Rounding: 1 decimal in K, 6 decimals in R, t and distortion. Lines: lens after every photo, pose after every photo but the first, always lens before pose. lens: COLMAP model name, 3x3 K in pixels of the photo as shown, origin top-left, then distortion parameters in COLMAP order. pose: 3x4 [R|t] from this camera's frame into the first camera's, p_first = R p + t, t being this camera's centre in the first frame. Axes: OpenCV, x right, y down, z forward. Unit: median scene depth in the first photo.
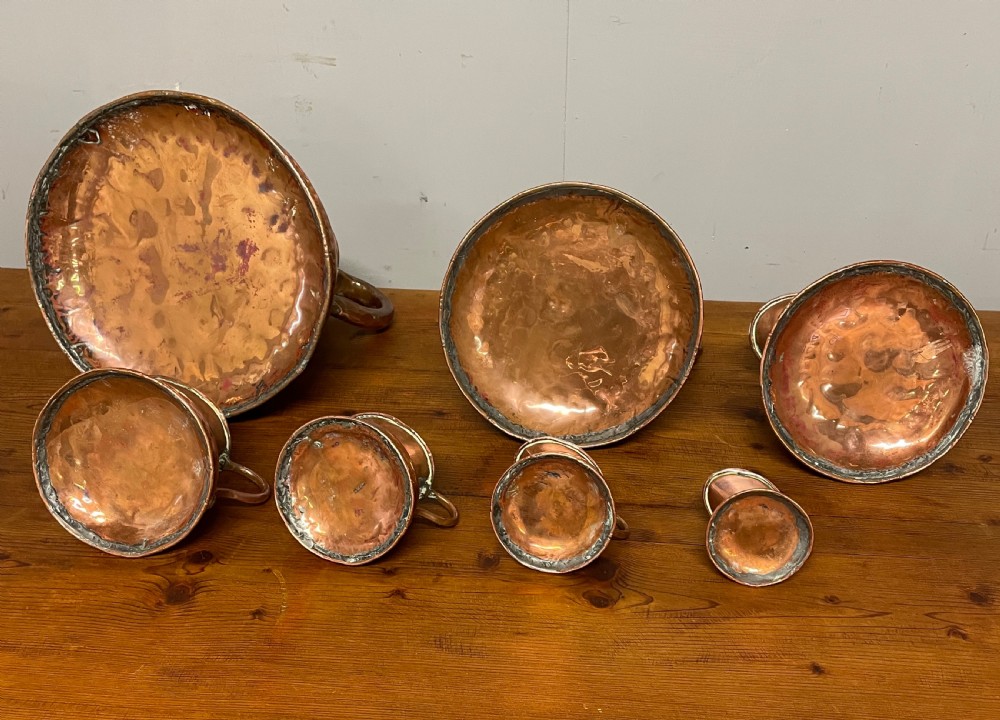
lens RADIAL K [[990.5, 0, 503.9], [0, 990.5, 451.8], [0, 0, 1]] dist [0.072891, 0.000000]
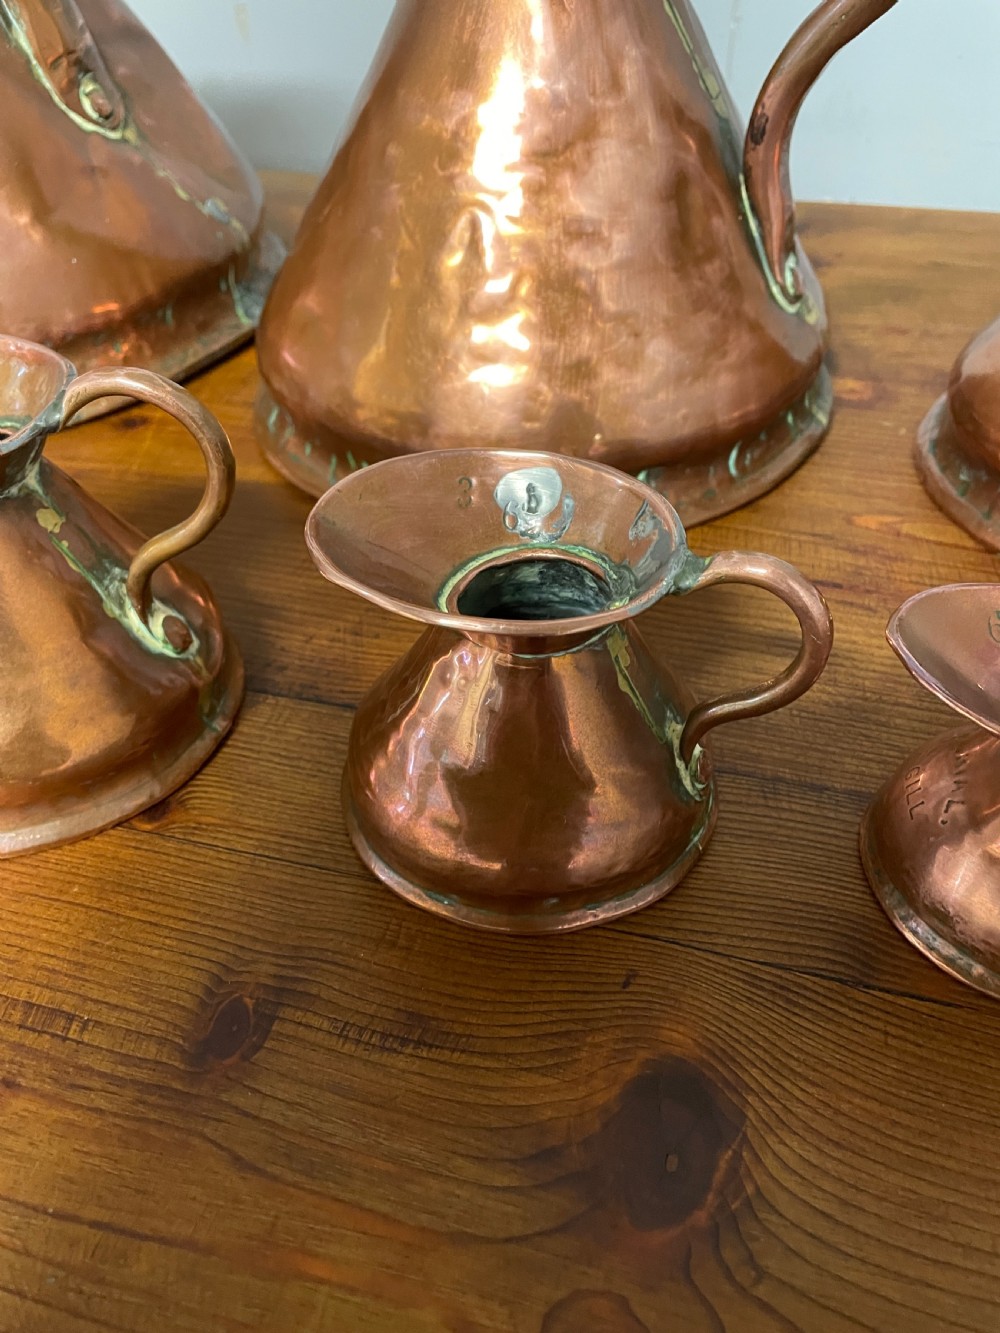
lens RADIAL K [[1021.0, 0, 502.1], [0, 1021.0, 650.6], [0, 0, 1]] dist [0.074223, -0.107728]
pose [[0.985046, 0.085483, -0.149589, 0.090415], [-0.059246, 0.983348, 0.171804, -0.039096], [0.161784, -0.160372, 0.973708, 0.794845]]
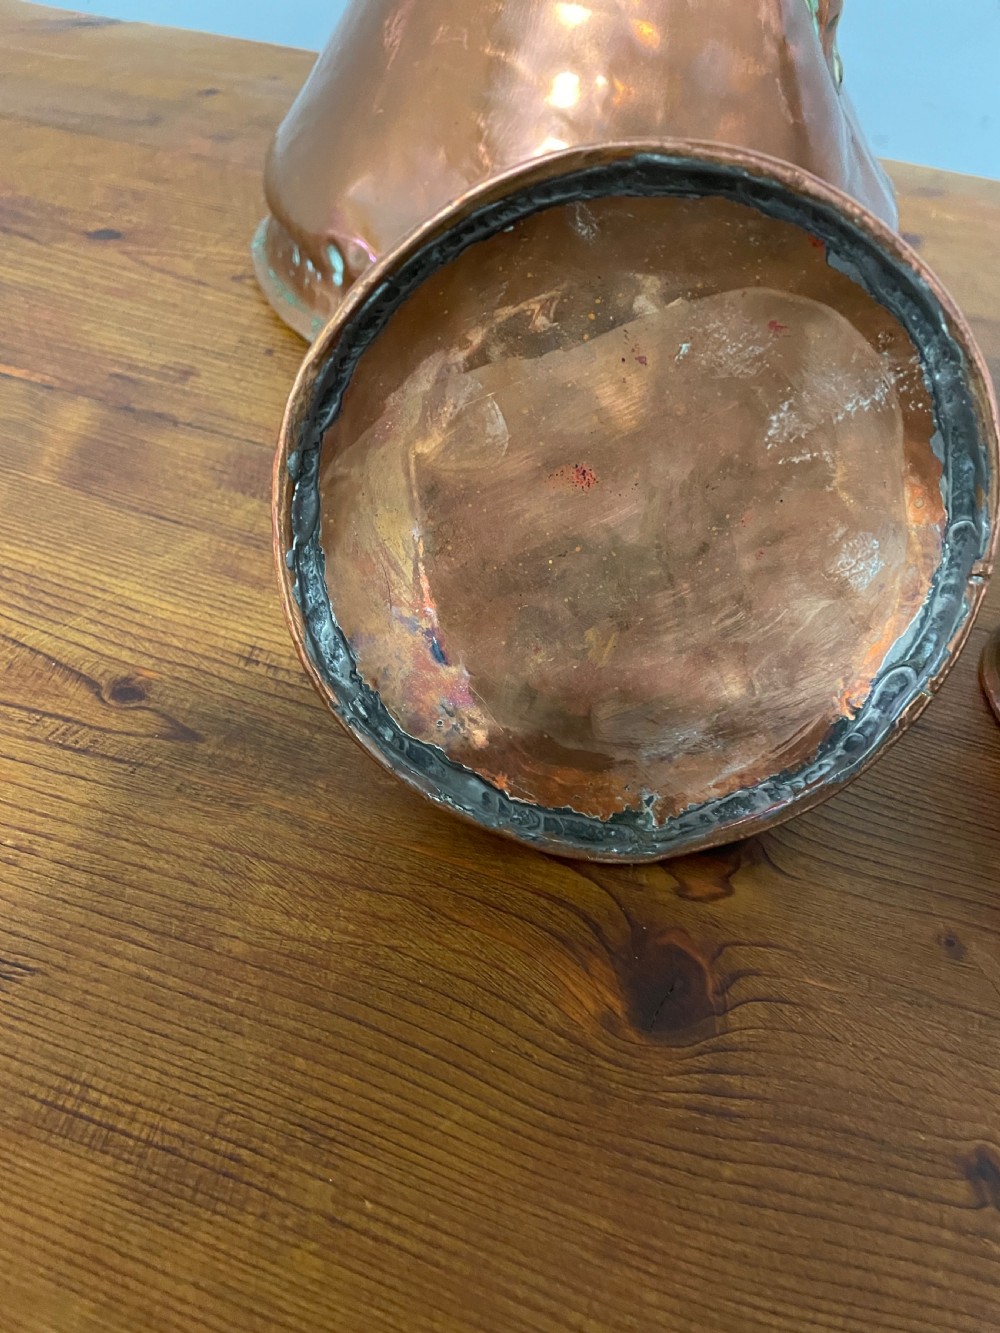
lens RADIAL K [[1015.9, 0, 519.5], [0, 1015.9, 659.4], [0, 0, 1]] dist [0.059600, -0.065644]
pose [[0.972588, 0.203864, -0.111857, -0.351603], [-0.176807, 0.960764, 0.213712, -0.001218], [0.151036, -0.188077, 0.970472, 0.727578]]
